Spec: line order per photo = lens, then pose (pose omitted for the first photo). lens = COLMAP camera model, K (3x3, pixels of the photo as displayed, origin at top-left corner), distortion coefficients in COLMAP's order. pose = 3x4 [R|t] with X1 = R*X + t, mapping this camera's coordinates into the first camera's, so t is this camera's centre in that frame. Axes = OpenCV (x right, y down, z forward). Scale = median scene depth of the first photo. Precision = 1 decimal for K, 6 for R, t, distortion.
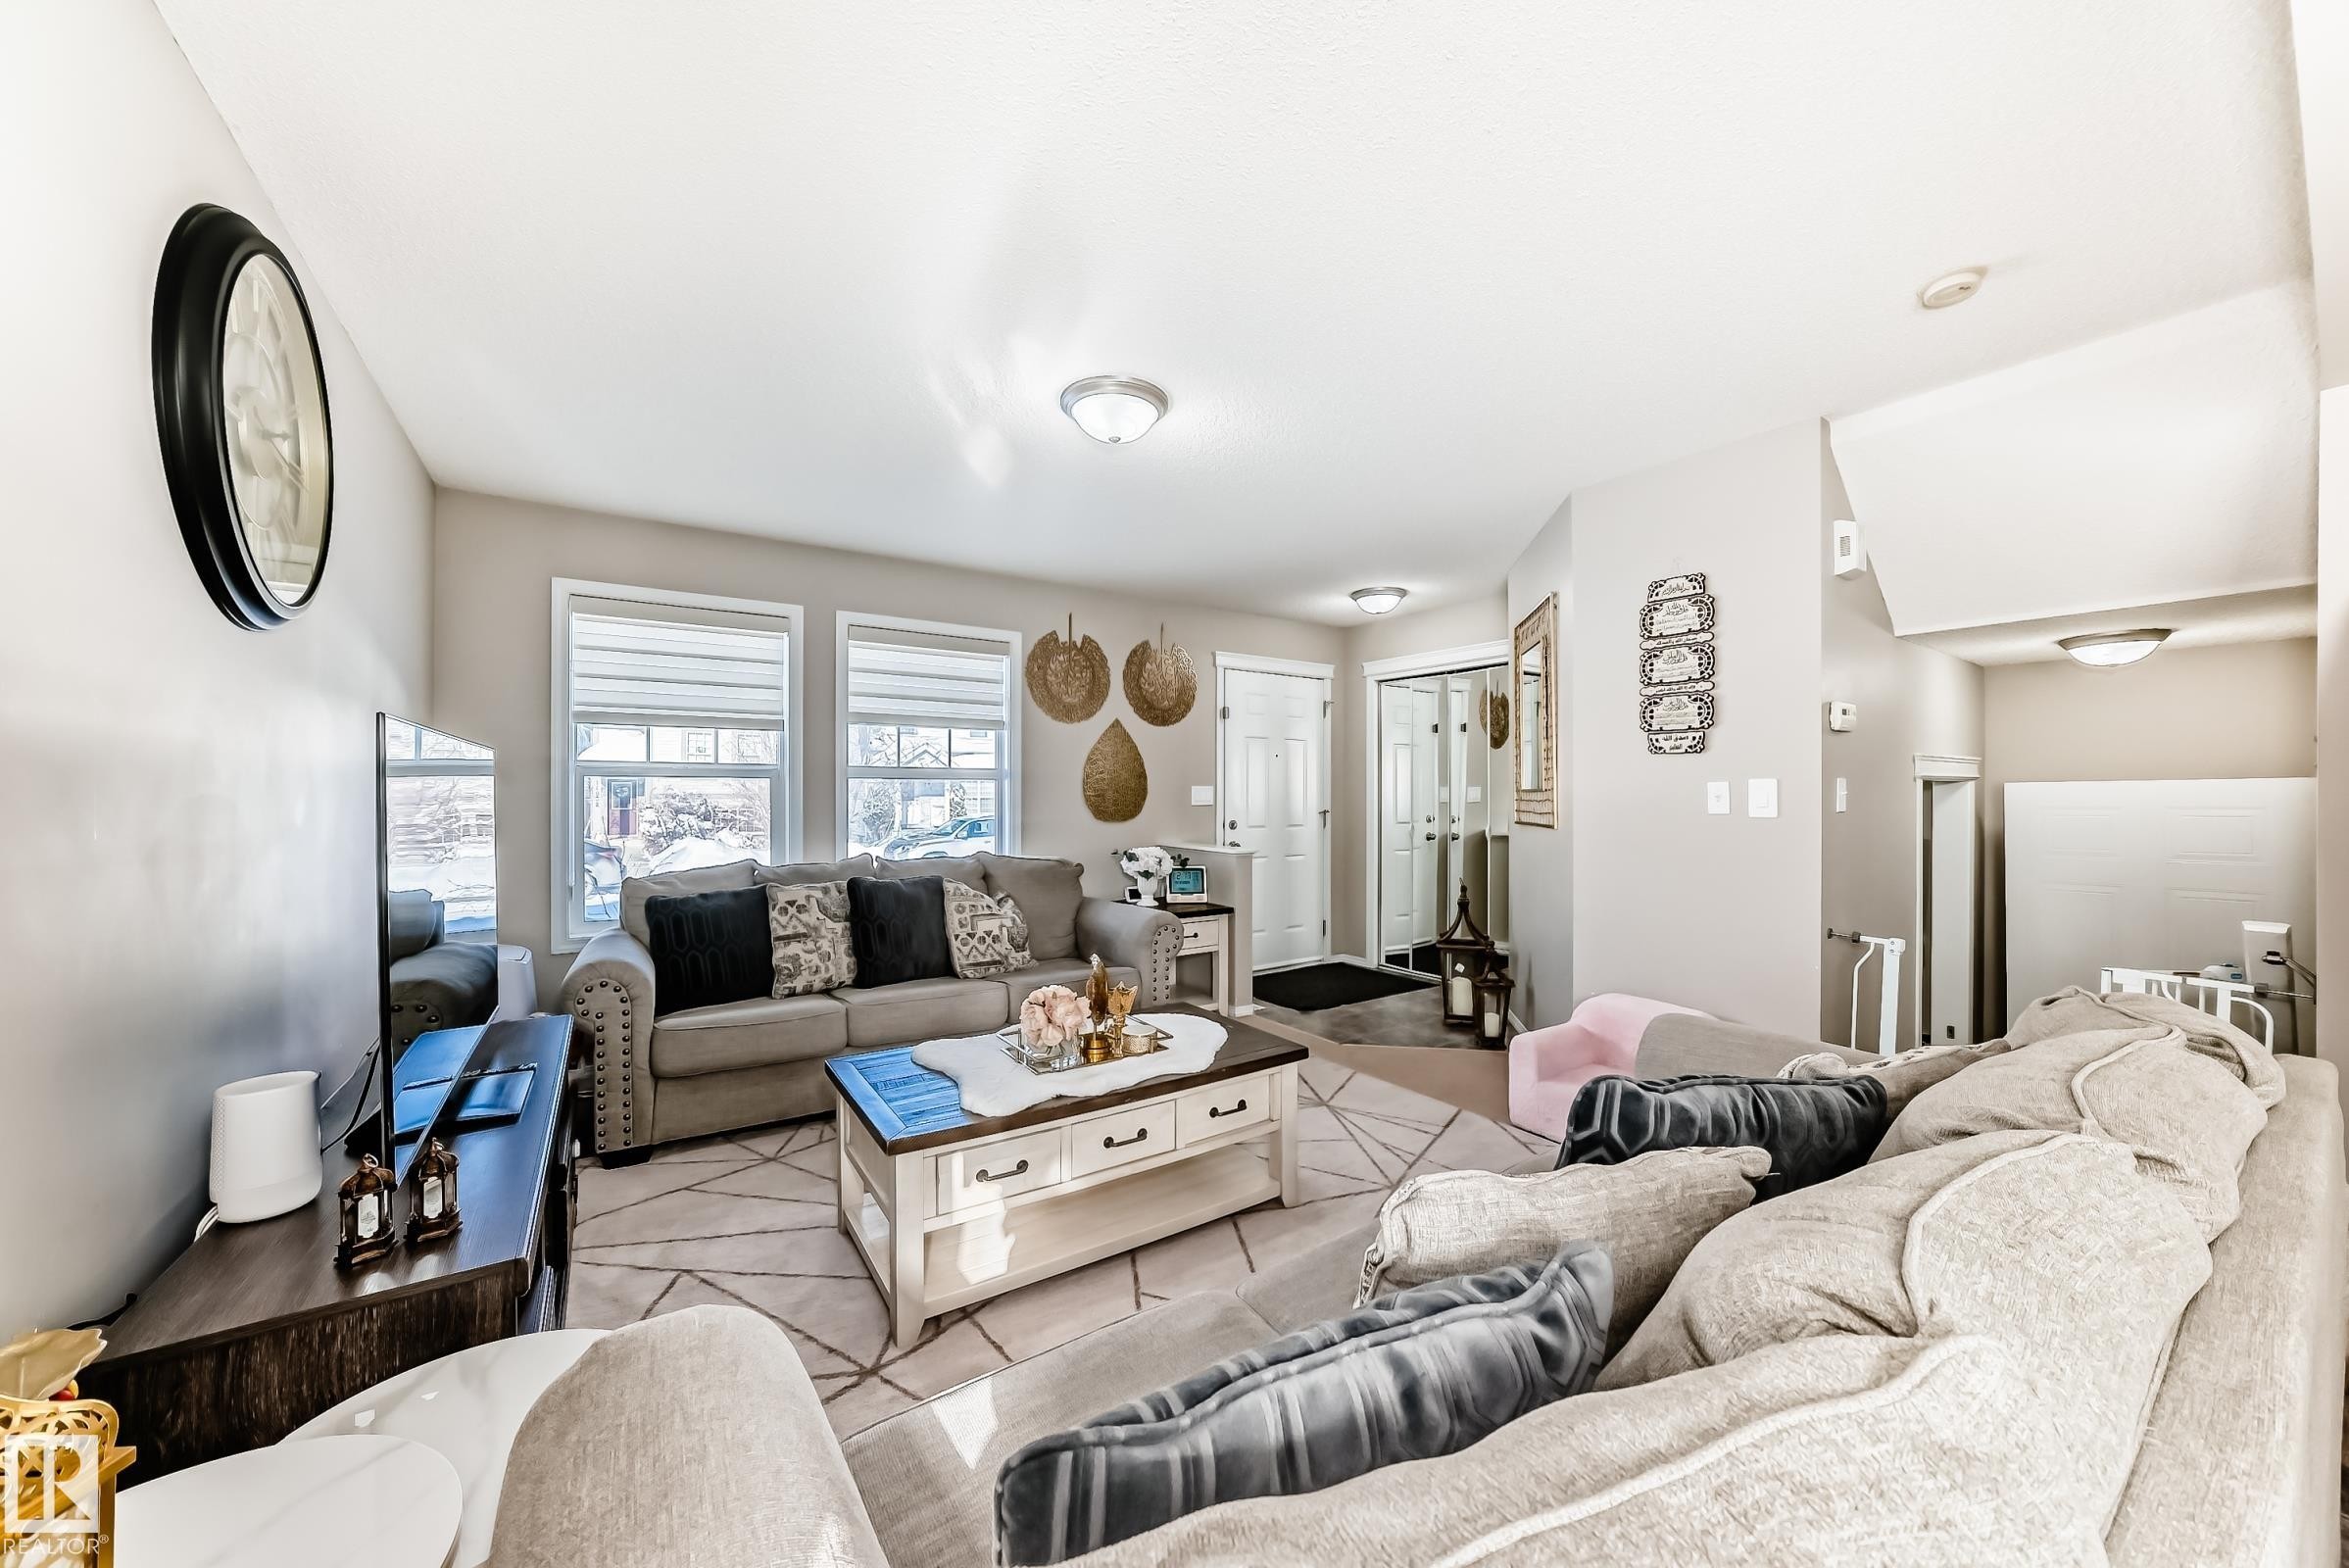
lens RADIAL K [[835.3, 0, 1180.9], [0, 835.3, 790.6], [0, 0, 1]] dist [-0.022641, 0.006948]
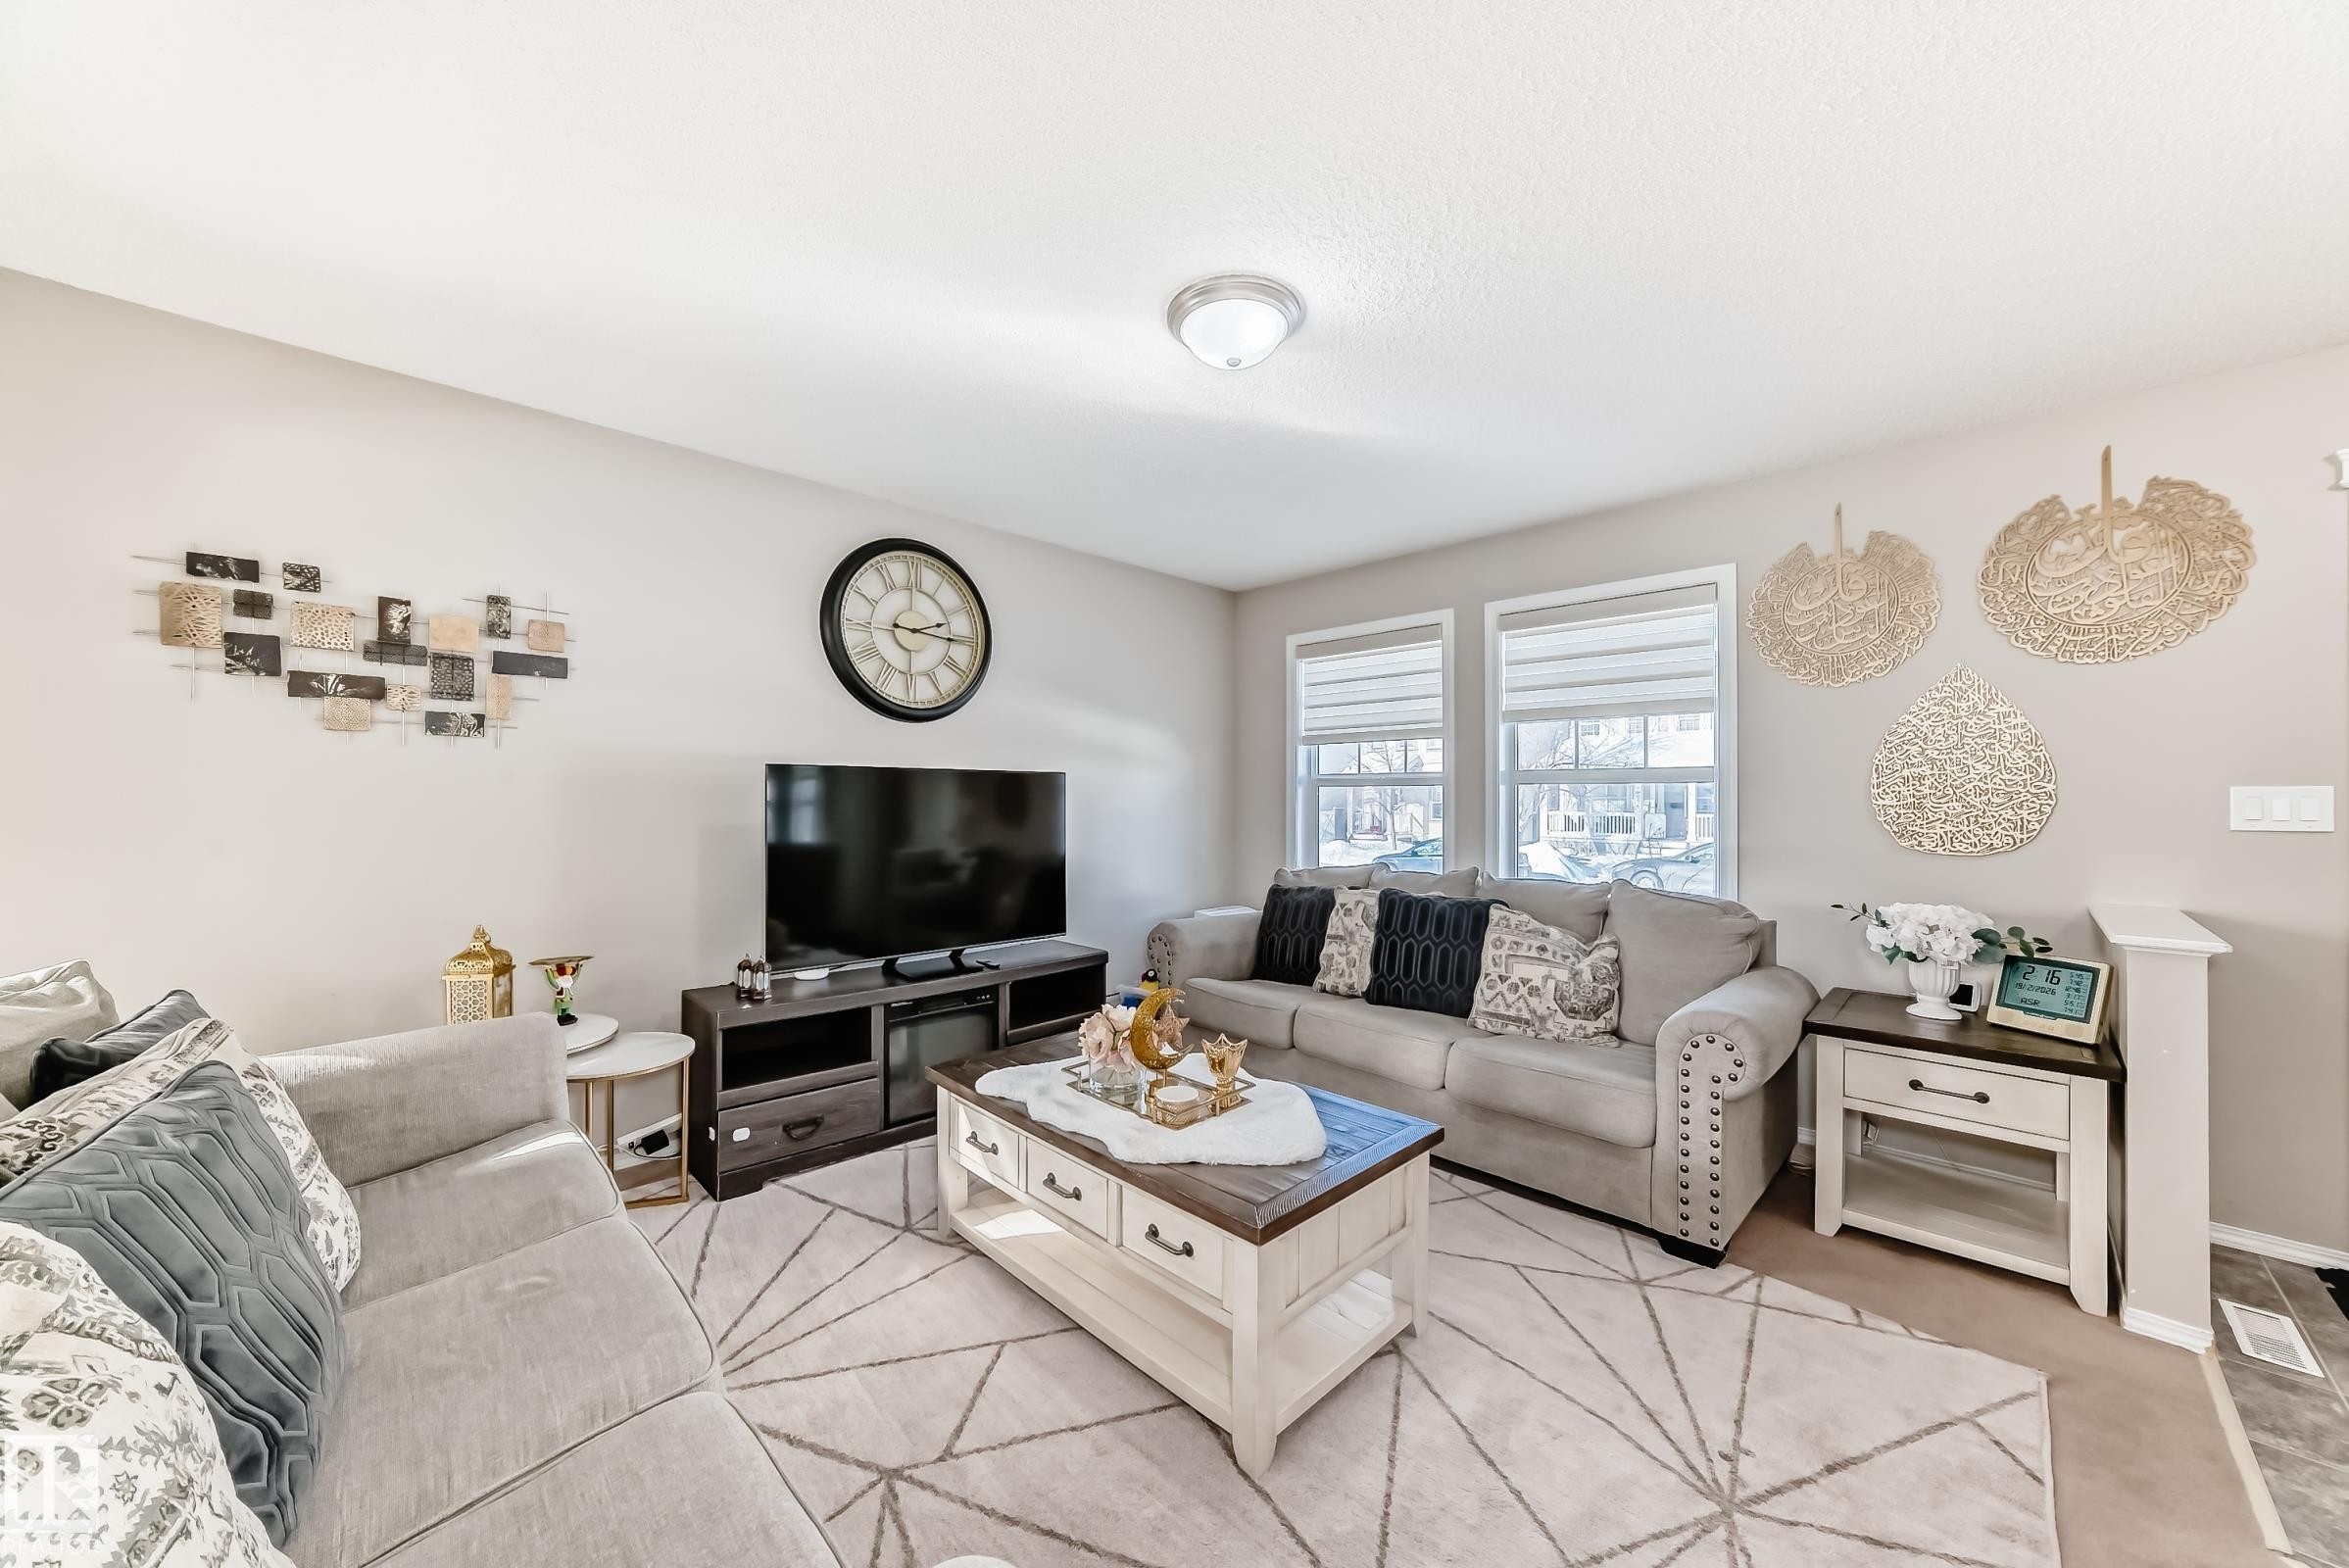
lens RADIAL K [[835.3, 0, 1180.9], [0, 835.3, 790.6], [0, 0, 1]] dist [-0.022641, 0.006948]
pose [[0.179842, -0.011156, -0.983632, 0.475585], [0.000959, 0.999937, -0.011165, 0.001746], [0.983695, 0.001065, 0.179842, 0.546327]]
